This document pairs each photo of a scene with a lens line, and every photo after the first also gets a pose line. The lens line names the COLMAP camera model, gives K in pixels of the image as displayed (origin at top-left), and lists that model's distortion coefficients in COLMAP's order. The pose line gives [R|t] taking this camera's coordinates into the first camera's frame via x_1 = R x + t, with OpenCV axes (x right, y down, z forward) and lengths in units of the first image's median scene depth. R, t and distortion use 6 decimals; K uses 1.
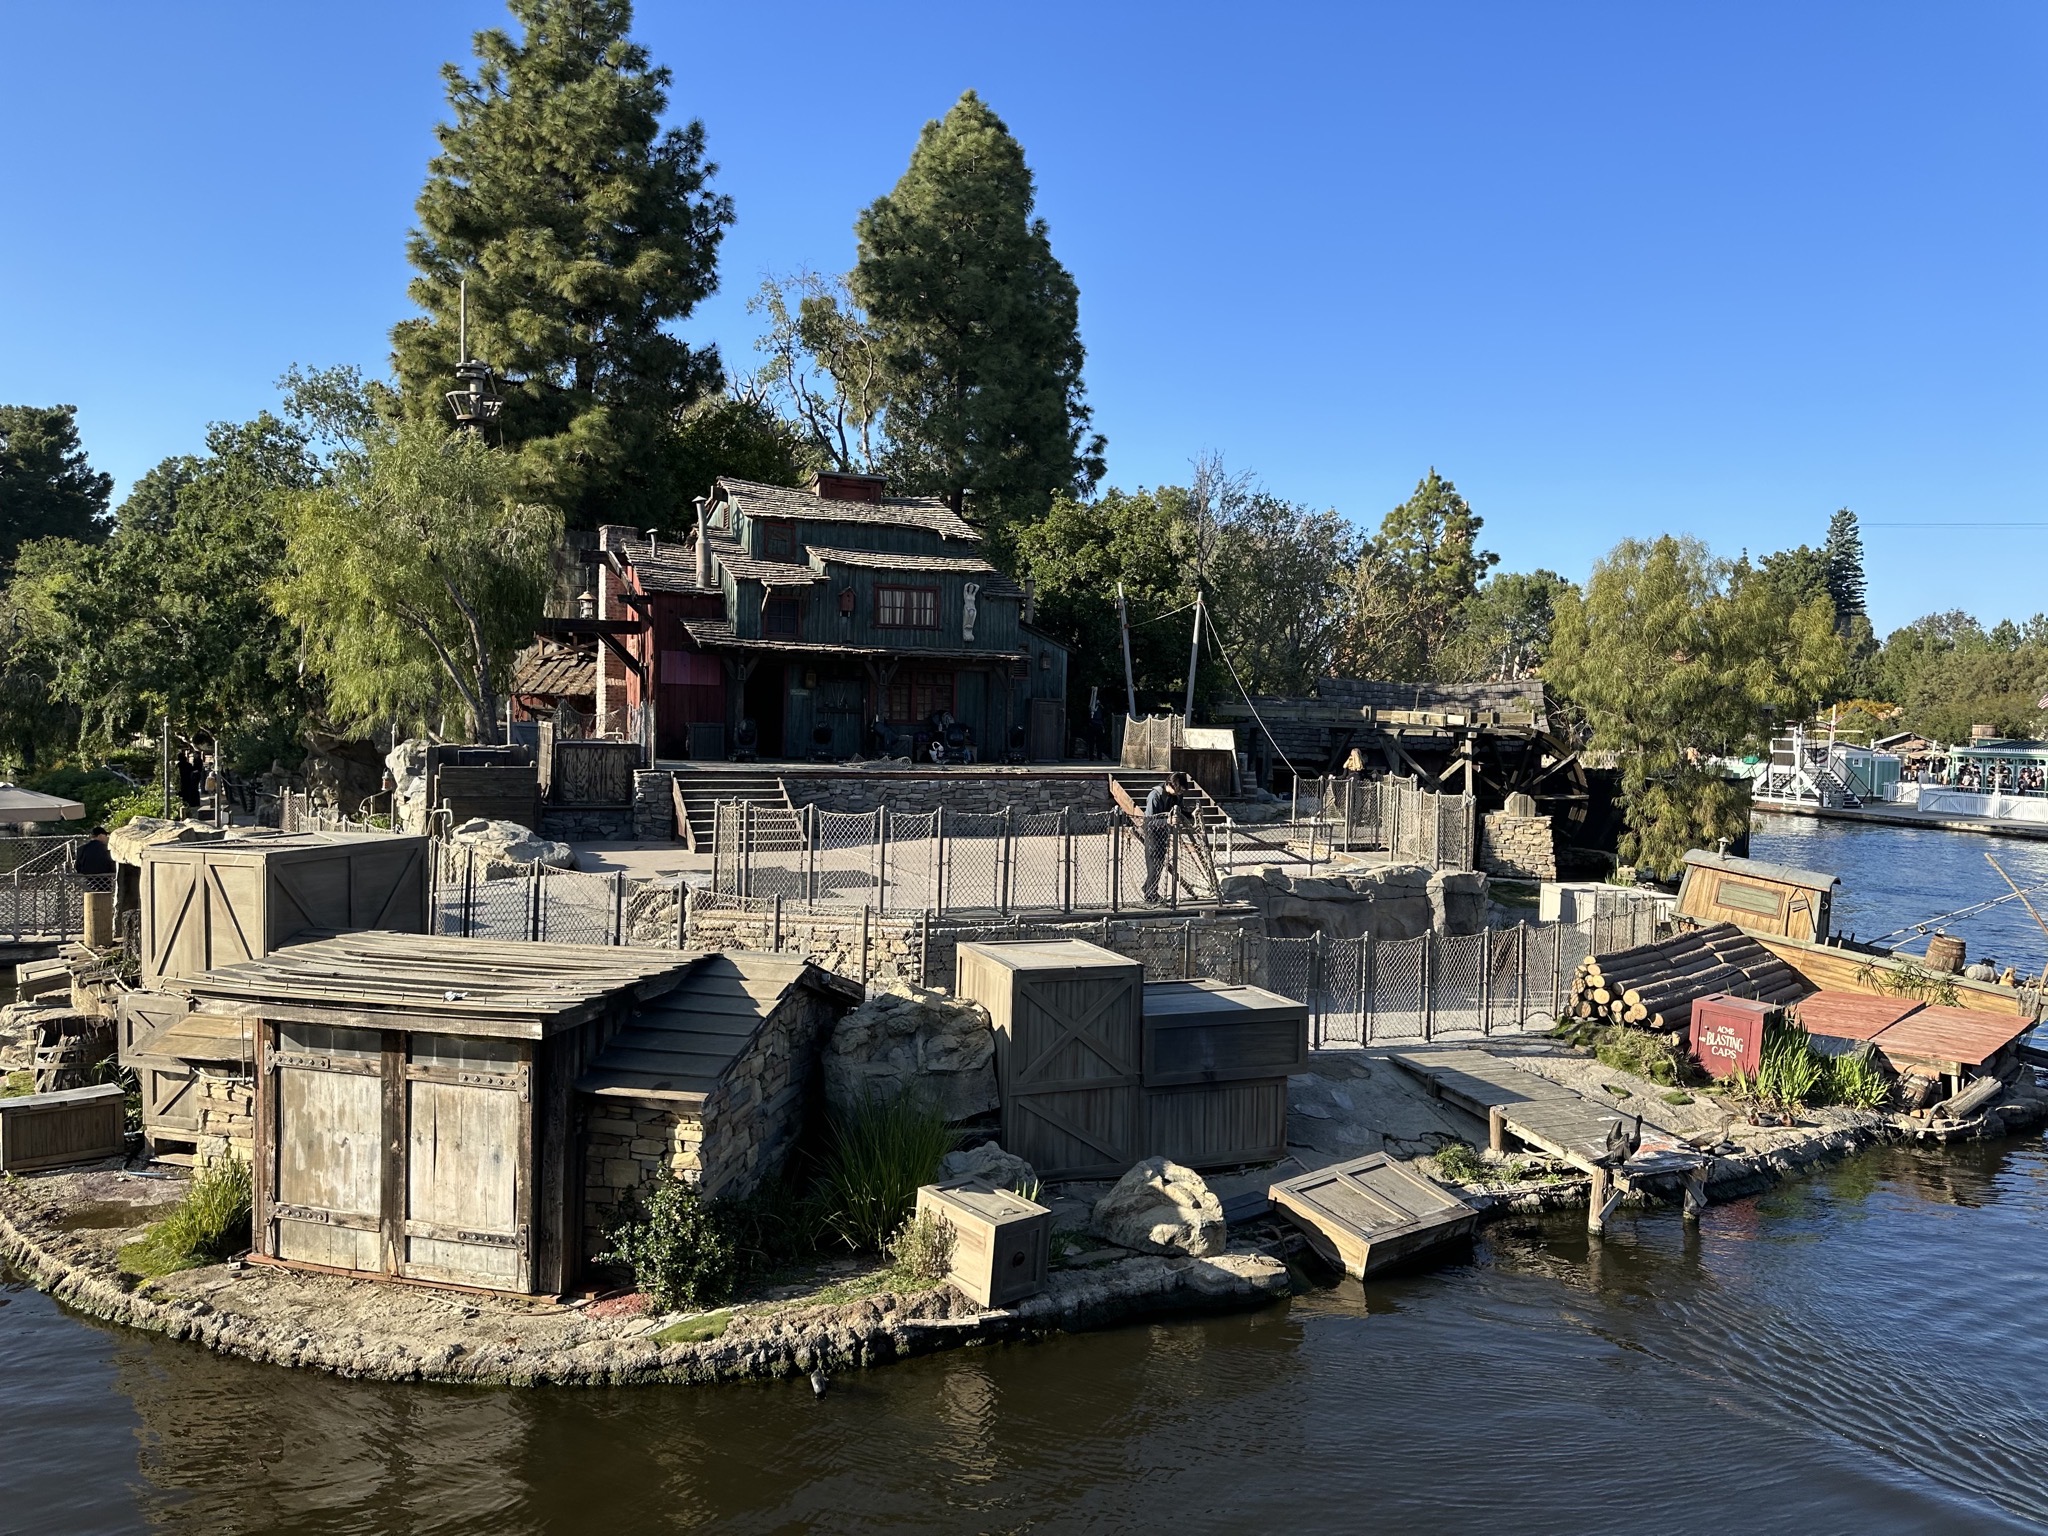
lens RADIAL K [[1442.8, 0, 1022.4], [0, 1442.8, 757.9], [0, 0, 1]] dist [0.094368, -0.097258]
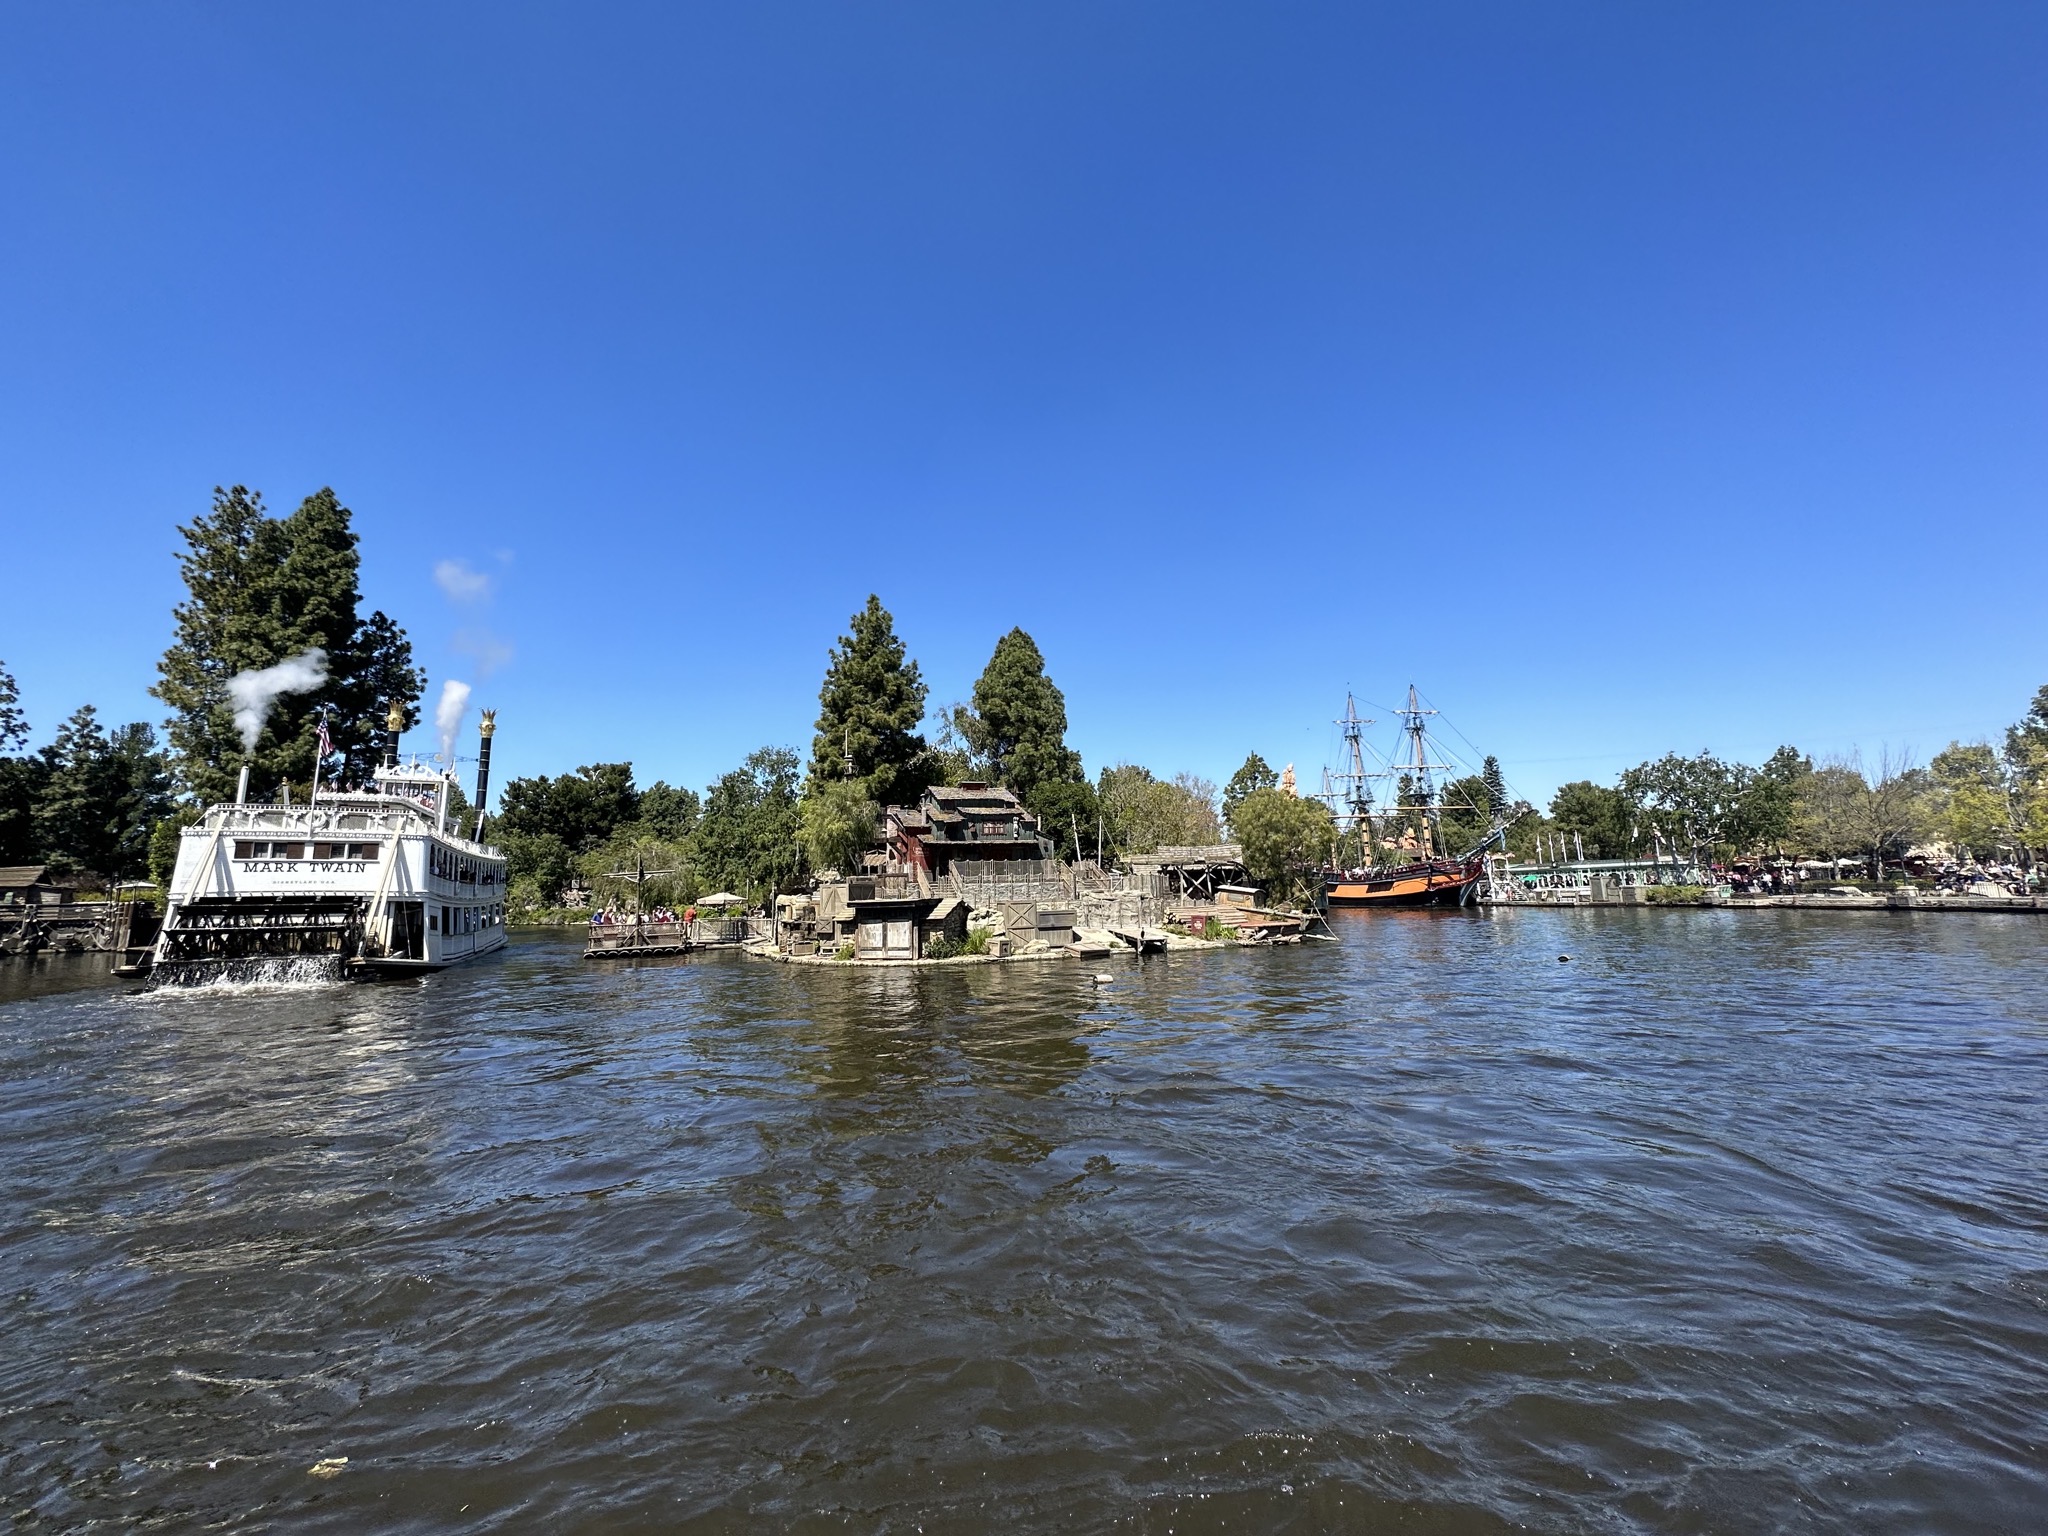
lens RADIAL K [[1442.8, 0, 1022.4], [0, 1442.8, 757.9], [0, 0, 1]] dist [0.094368, -0.097258]
pose [[0.993038, -0.061437, -0.100503, 0.233975], [0.044656, 0.985874, -0.161428, 0.193874], [0.109001, 0.155816, 0.981754, -1.565669]]
